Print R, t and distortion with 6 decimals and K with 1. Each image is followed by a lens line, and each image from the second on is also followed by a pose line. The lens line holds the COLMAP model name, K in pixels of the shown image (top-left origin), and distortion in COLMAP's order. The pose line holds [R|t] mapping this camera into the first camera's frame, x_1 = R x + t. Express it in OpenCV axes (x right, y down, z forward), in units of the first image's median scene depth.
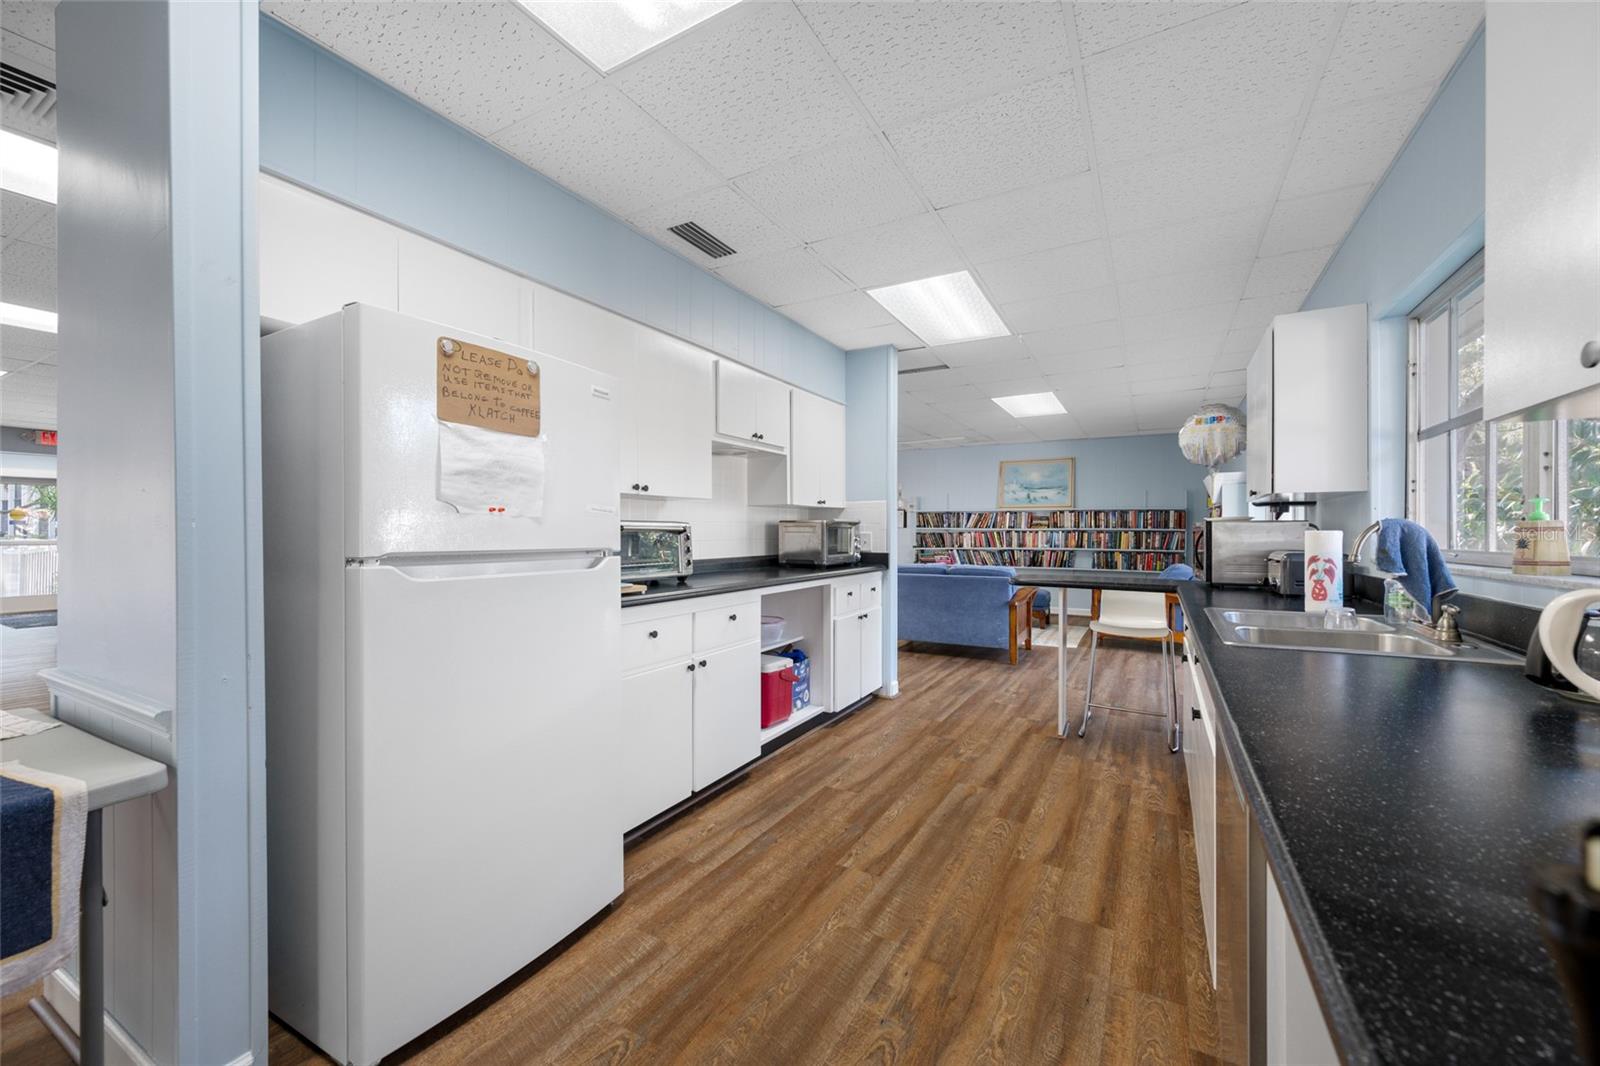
lens RADIAL K [[627.3, 0, 806.1], [0, 627.3, 536.4], [0, 0, 1]] dist [0.002366, -0.000598]
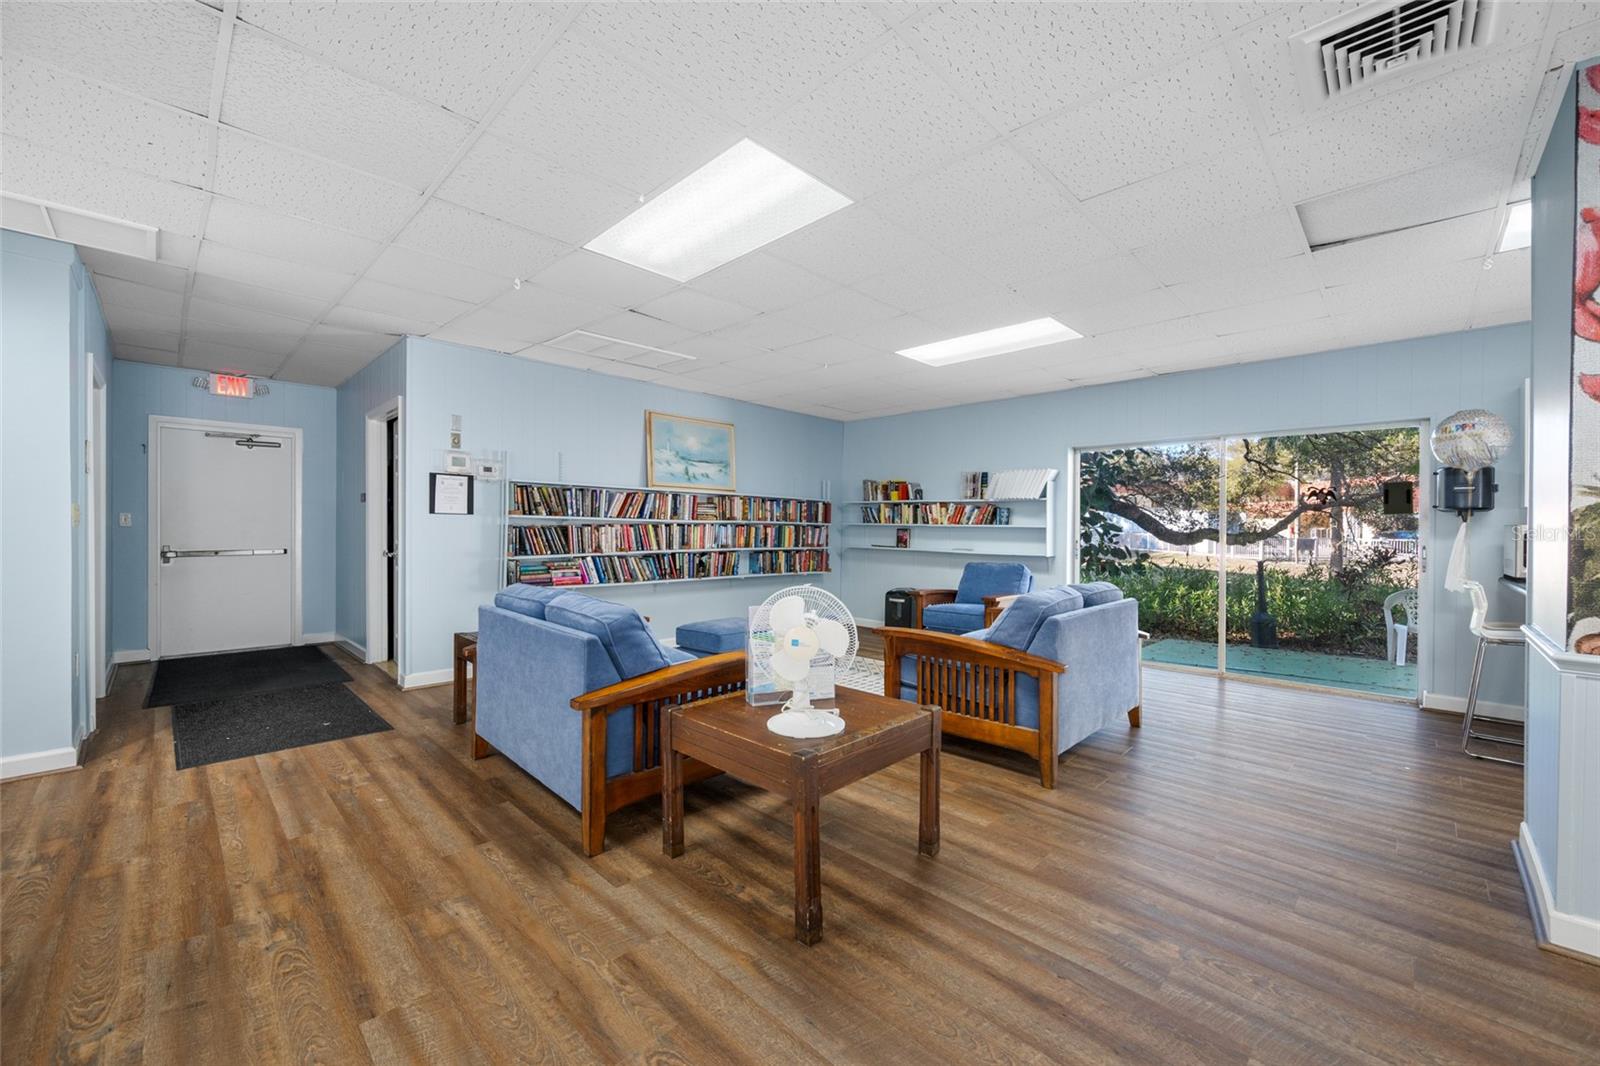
lens RADIAL K [[627.3, 0, 804.7], [0, 627.3, 527.5], [0, 0, 1]] dist [0.002366, -0.000598]
pose [[0.264457, -0.001296, 0.964397, -0.717525], [-0.005020, 0.999984, 0.002721, -0.019977], [-0.964385, -0.005561, 0.264446, 2.035697]]
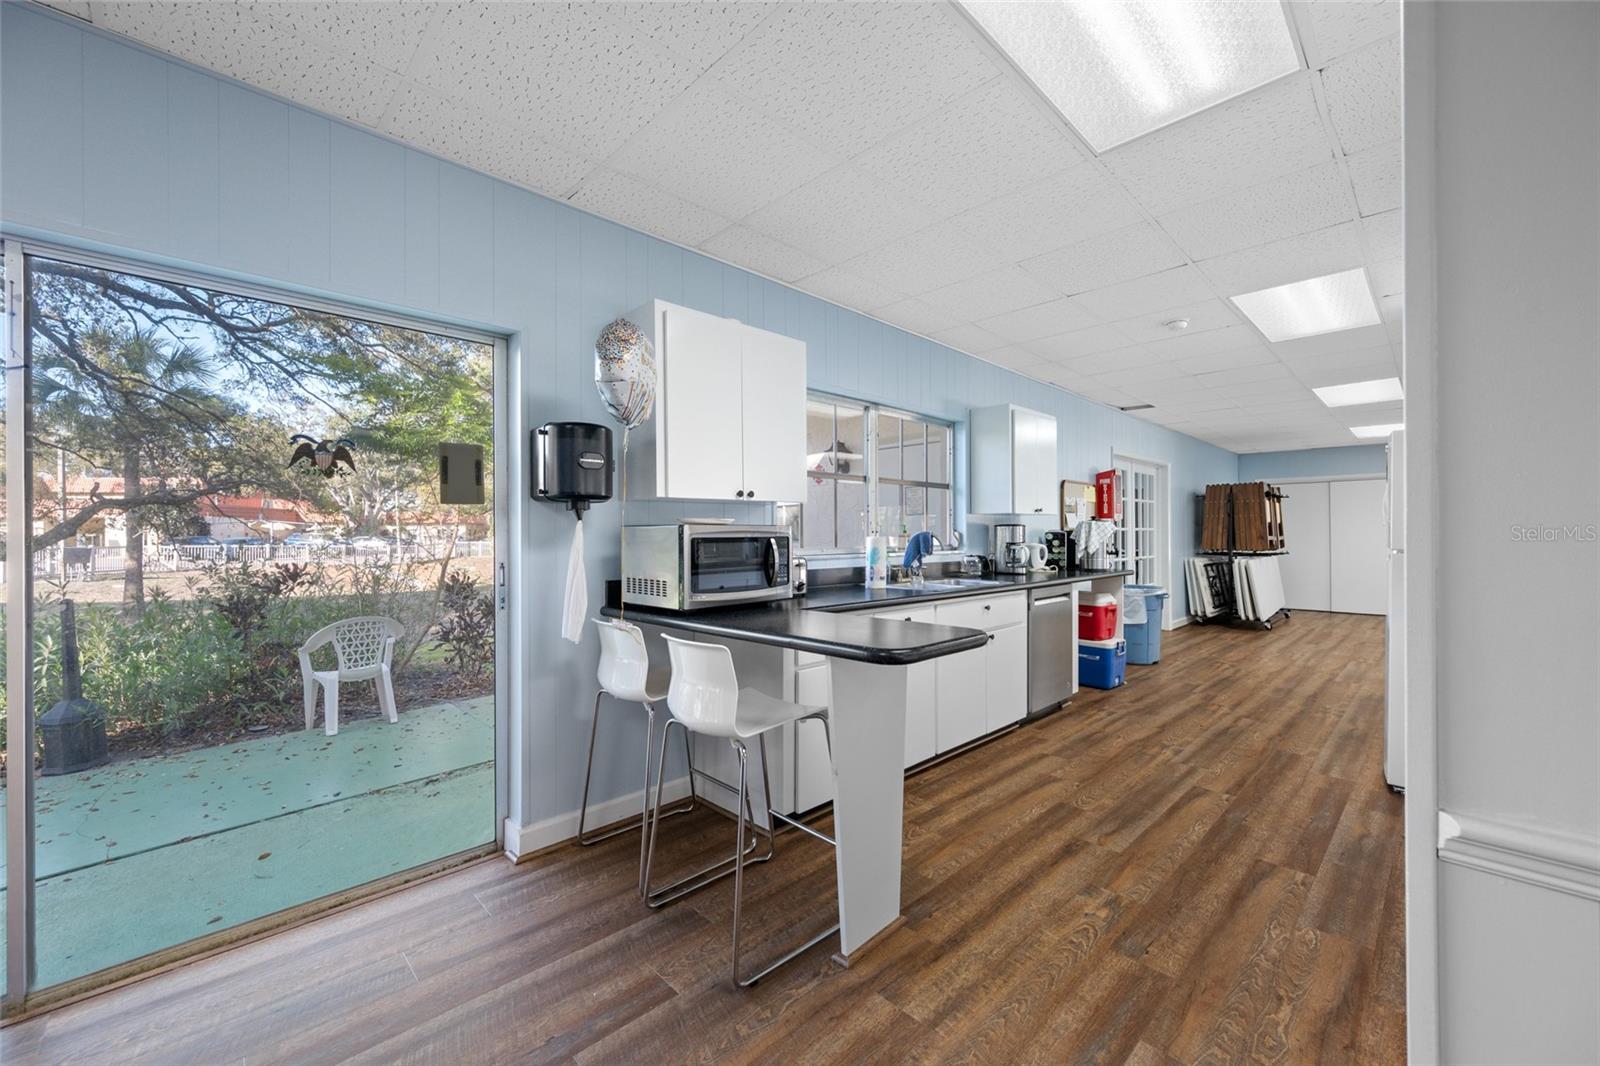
lens RADIAL K [[627.3, 0, 800.4], [0, 627.3, 532.9], [0, 0, 1]] dist [0.002366, -0.000598]
pose [[-0.956707, 0.003277, 0.291036, 0.365078], [0.004078, 0.999989, 0.002148, -0.017053], [-0.291026, 0.003242, -0.956710, 1.729080]]
